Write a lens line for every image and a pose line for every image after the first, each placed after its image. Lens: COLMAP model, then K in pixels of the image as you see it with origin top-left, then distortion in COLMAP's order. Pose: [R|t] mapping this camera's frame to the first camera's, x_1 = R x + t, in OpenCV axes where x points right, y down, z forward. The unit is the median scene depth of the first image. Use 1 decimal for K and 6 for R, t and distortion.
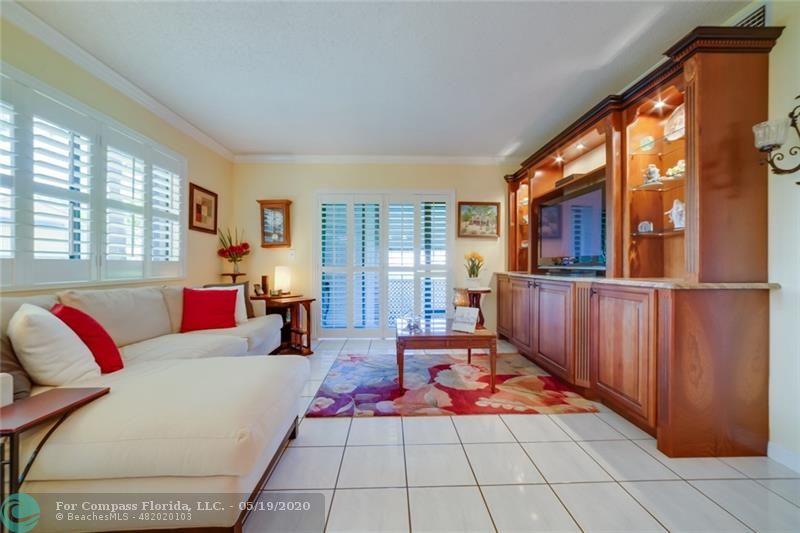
lens RADIAL K [[306.4, 0, 399.1], [0, 306.4, 266.6], [0, 0, 1]] dist [-0.019122, 0.005593]
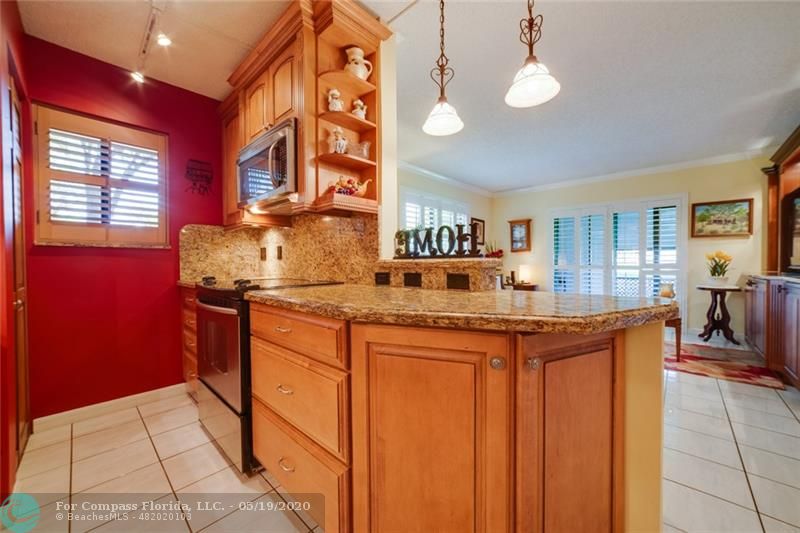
lens RADIAL K [[306.4, 0, 399.4], [0, 306.4, 264.8], [0, 0, 1]] dist [-0.019122, 0.005593]
pose [[0.712403, 0.003908, -0.701759, 0.229336], [-0.000920, 0.999989, 0.004634, -0.007684], [0.701770, -0.002656, 0.712399, -0.489014]]
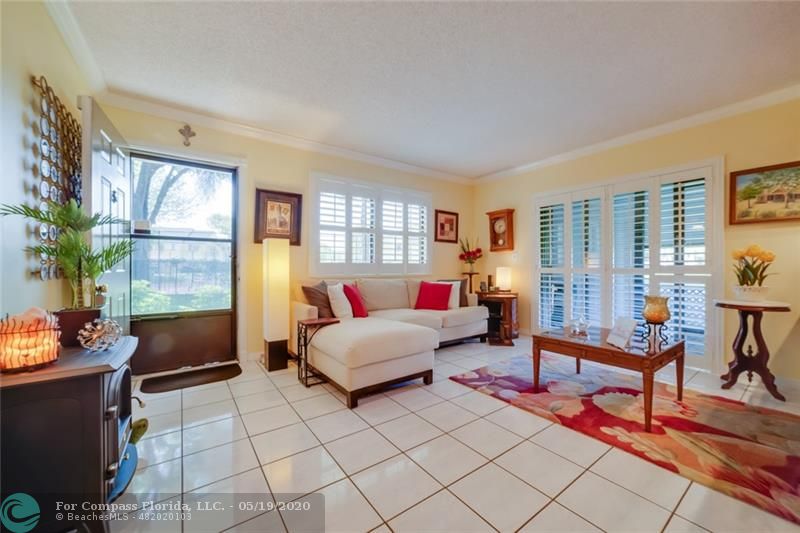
lens RADIAL K [[306.4, 0, 399.2], [0, 306.4, 264.8], [0, 0, 1]] dist [-0.019122, 0.005593]
pose [[0.558087, -0.002676, -0.829778, 0.373575], [-0.005531, 0.999961, -0.006945, 0.000013], [0.829764, 0.008465, 0.558050, 0.029265]]
